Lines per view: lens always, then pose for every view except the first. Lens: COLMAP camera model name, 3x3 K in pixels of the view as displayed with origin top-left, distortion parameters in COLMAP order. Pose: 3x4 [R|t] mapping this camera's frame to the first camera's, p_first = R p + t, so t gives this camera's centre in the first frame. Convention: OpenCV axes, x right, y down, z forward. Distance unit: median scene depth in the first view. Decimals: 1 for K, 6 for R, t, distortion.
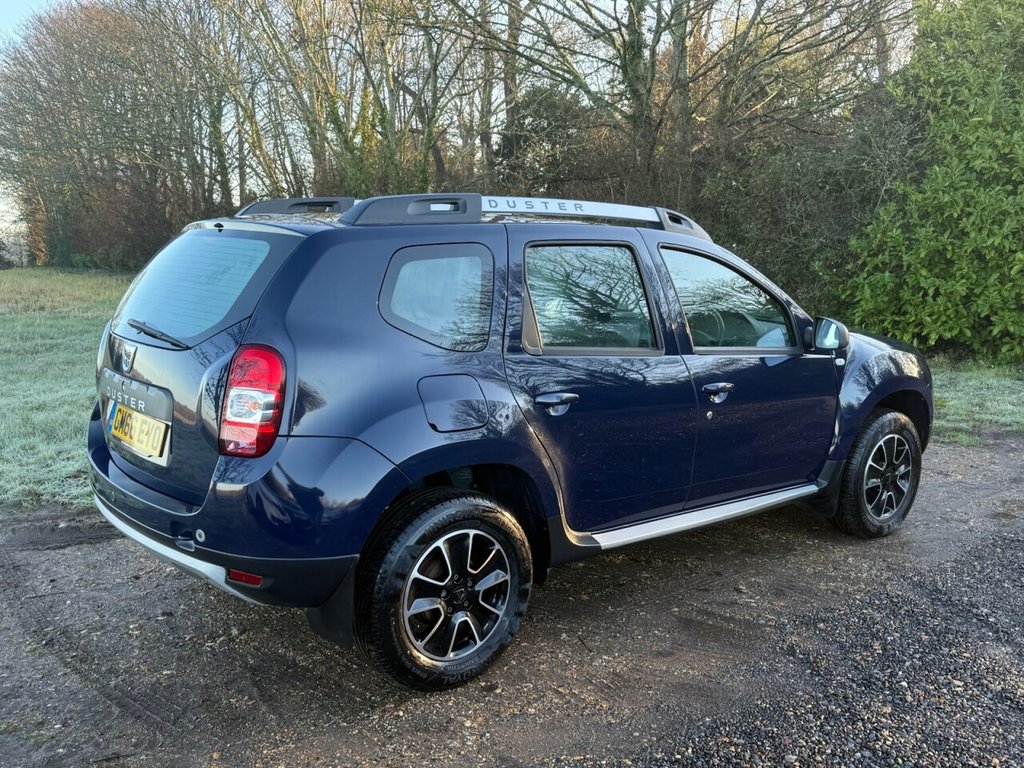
lens RADIAL K [[944.4, 0, 515.9], [0, 944.4, 385.2], [0, 0, 1]] dist [0.129267, -0.245438]
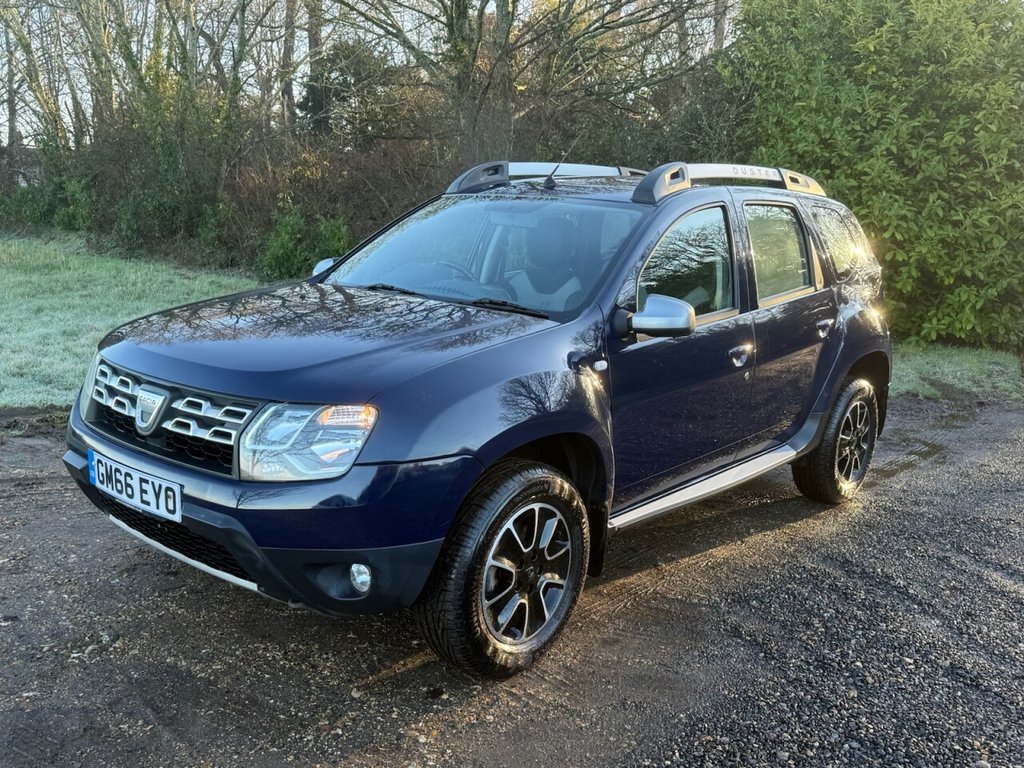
lens RADIAL K [[936.0, 0, 516.1], [0, 936.0, 380.9], [0, 0, 1]] dist [0.139479, -0.279285]
pose [[0.976359, 0.013195, 0.215753, -0.086446], [-0.019953, 0.999375, 0.029174, 0.002256], [-0.215233, -0.032790, 0.976012, 0.085559]]
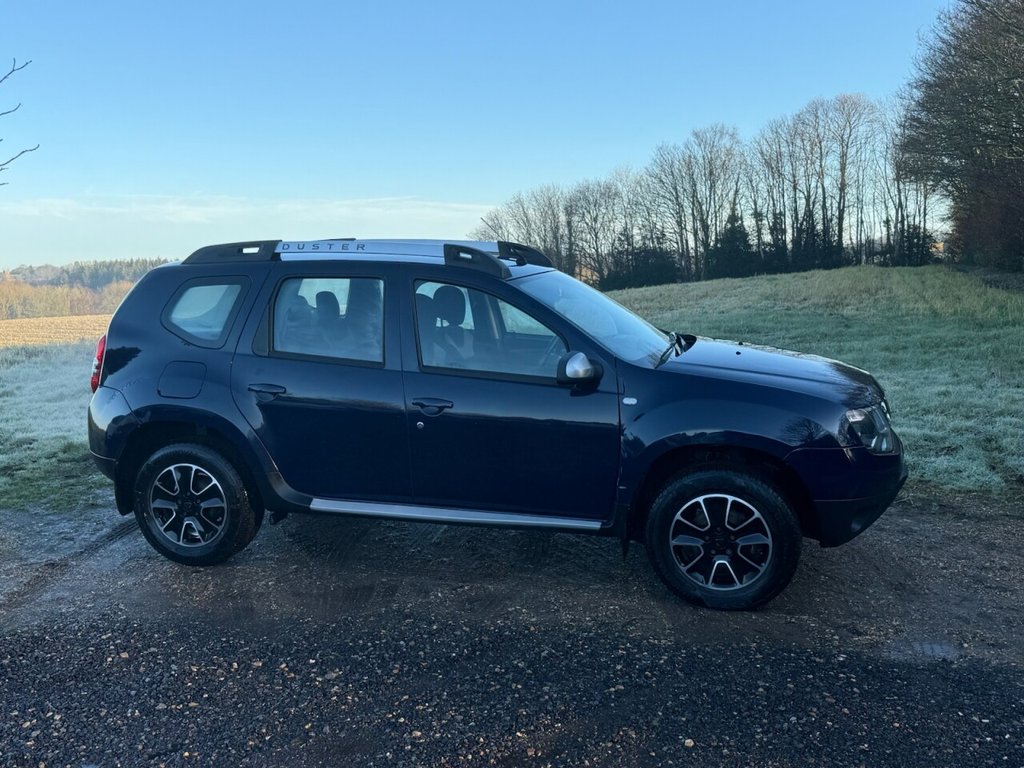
lens RADIAL K [[939.0, 0, 513.4], [0, 939.0, 387.8], [0, 0, 1]] dist [0.188399, -0.416835]
pose [[0.583331, 0.112287, -0.804435, 0.860494], [-0.105894, 0.992459, 0.061744, -0.069988], [0.805302, 0.049168, 0.590823, 0.294851]]
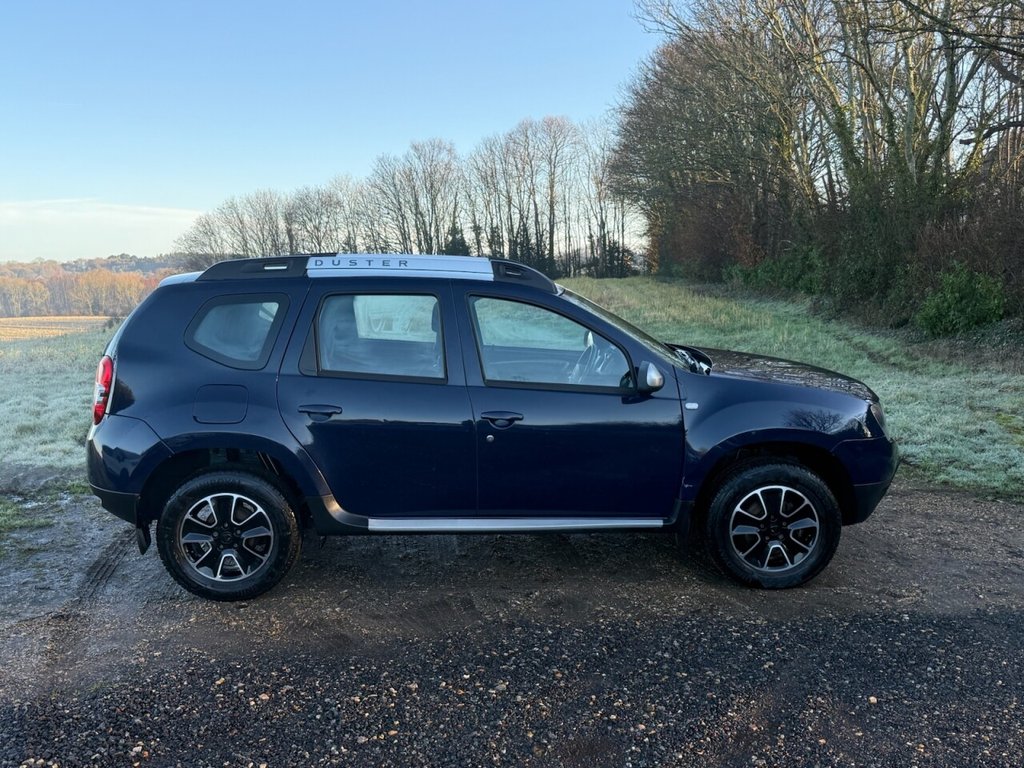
lens RADIAL K [[939.0, 0, 513.4], [0, 939.0, 387.8], [0, 0, 1]] dist [0.188399, -0.416835]
pose [[0.799049, 0.078553, -0.596112, 0.665152], [-0.080340, 0.996488, 0.023623, -0.044154], [0.595874, 0.029016, 0.802554, 0.051590]]
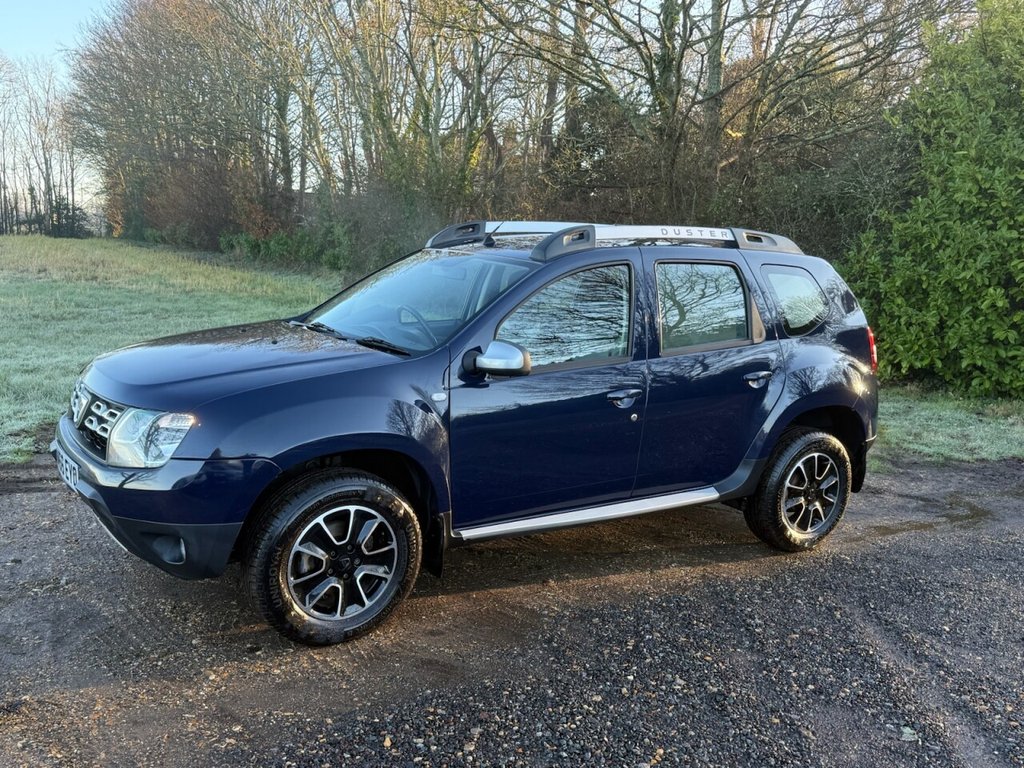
lens RADIAL K [[934.5, 0, 520.6], [0, 934.5, 380.5], [0, 0, 1]] dist [0.140748, -0.269094]
pose [[0.995528, 0.073287, -0.059602, 0.190179], [-0.073486, 0.997296, -0.001161, -0.007146], [0.059356, 0.005536, 0.998222, -0.042633]]
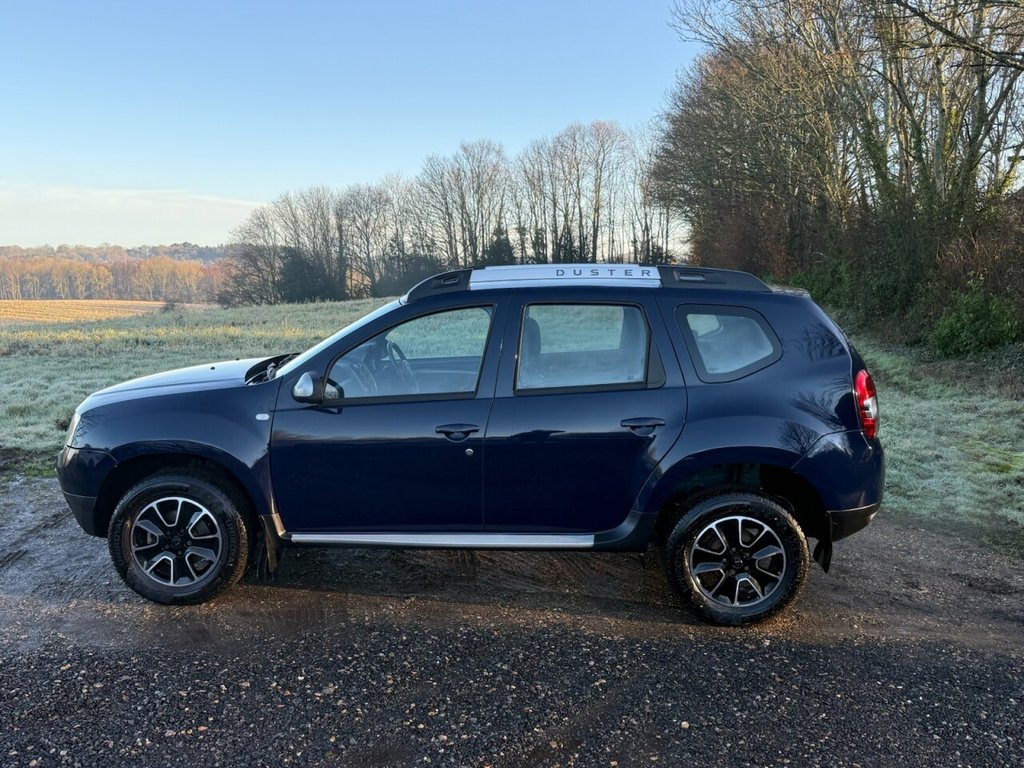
lens RADIAL K [[929.1, 0, 508.8], [0, 929.1, 387.7], [0, 0, 1]] dist [0.176819, -0.373728]
pose [[0.761904, 0.112963, -0.637763, 0.781115], [-0.122370, 0.992045, 0.029526, -0.068528], [0.636026, 0.055547, 0.769666, 0.140852]]
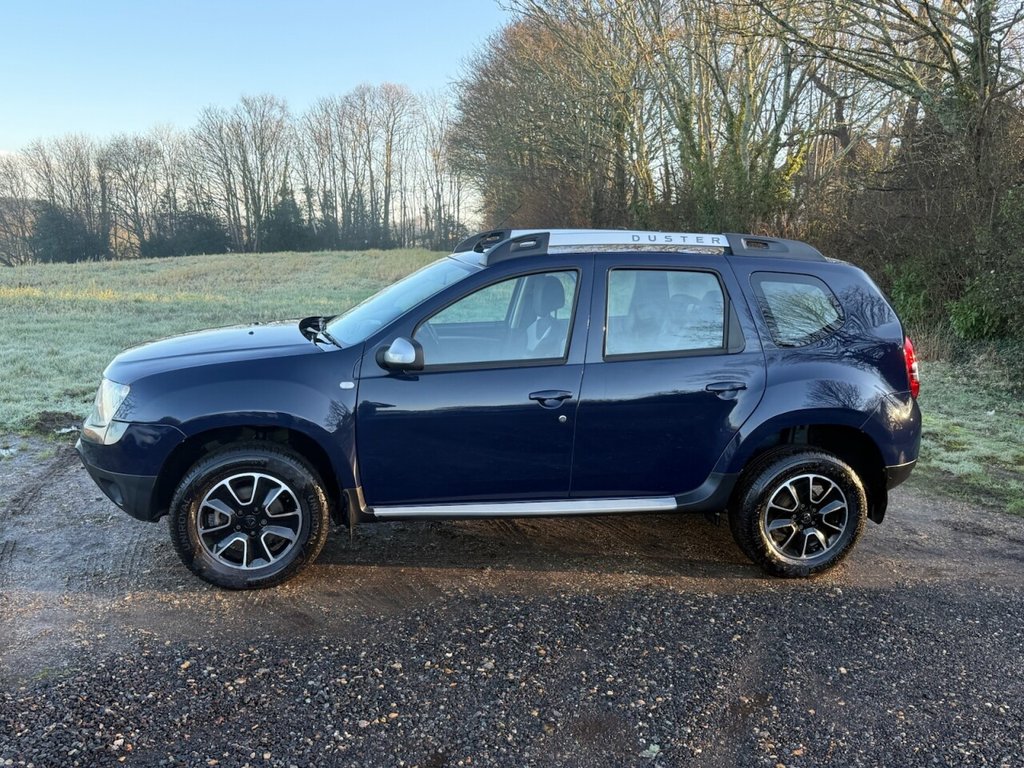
lens RADIAL K [[931.3, 0, 514.5], [0, 931.3, 385.8], [0, 0, 1]] dist [0.171905, -0.367047]
pose [[0.892804, 0.124716, -0.432836, 0.549146], [-0.123158, 0.991879, 0.031761, -0.032889], [0.433282, 0.024951, 0.900913, 0.003917]]
